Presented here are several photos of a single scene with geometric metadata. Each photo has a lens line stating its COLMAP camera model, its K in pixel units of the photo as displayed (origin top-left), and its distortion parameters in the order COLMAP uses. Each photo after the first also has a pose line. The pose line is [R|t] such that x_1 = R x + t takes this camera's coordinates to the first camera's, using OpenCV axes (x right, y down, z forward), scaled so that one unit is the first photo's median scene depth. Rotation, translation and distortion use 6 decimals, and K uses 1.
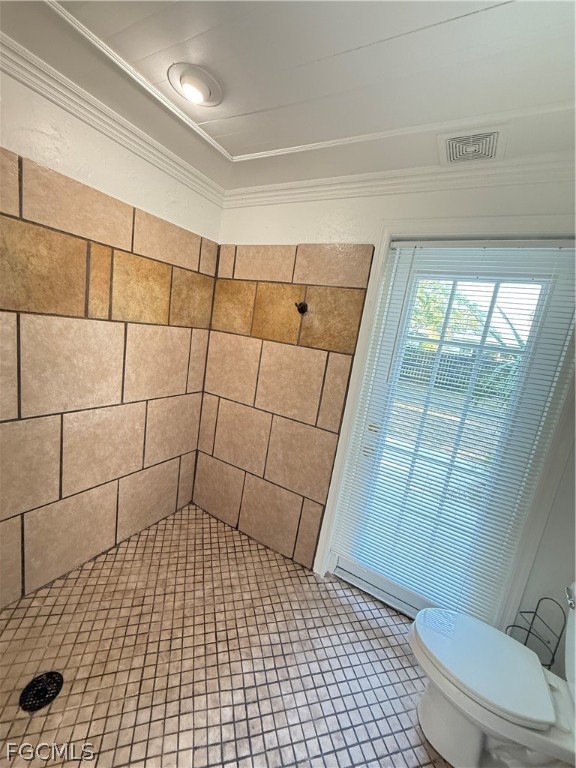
lens RADIAL K [[304.9, 0, 286.9], [0, 304.9, 382.1], [0, 0, 1]] dist [-0.000439, 0.000183]
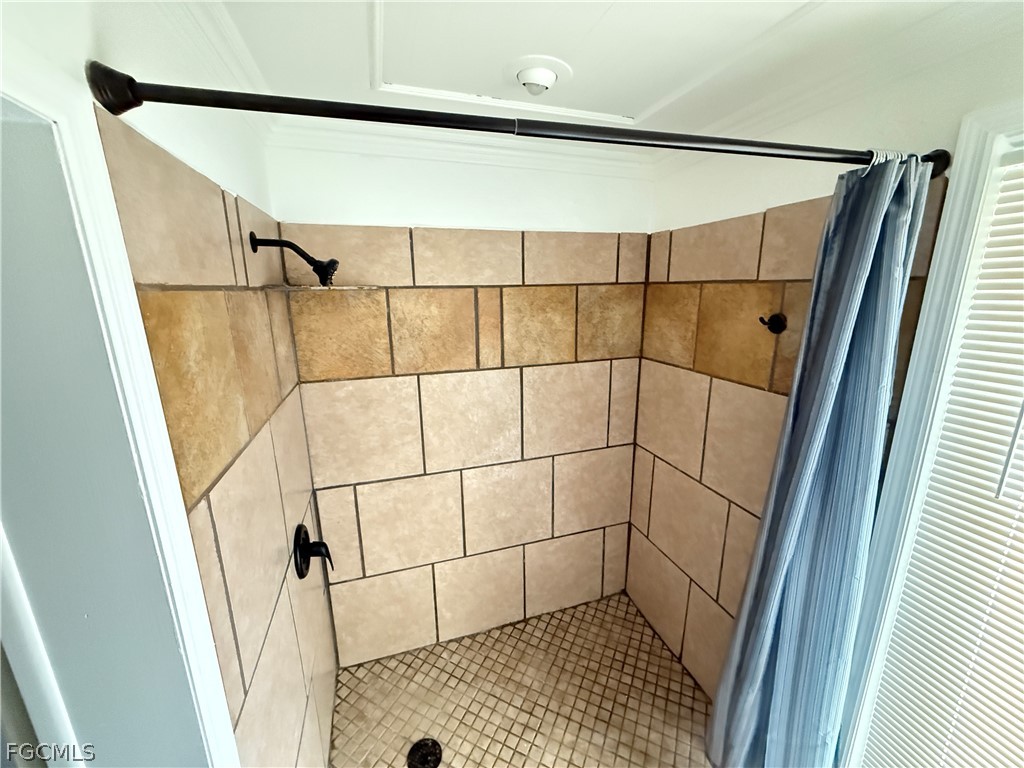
lens RADIAL K [[406.5, 0, 511.5], [0, 406.5, 383.2], [0, 0, 1]] dist [-0.000439, 0.000183]
pose [[0.728831, 0.001369, -0.684692, 0.198925], [0.000660, 0.999996, 0.002702, -0.136941], [0.684693, -0.002421, 0.728827, 0.142945]]
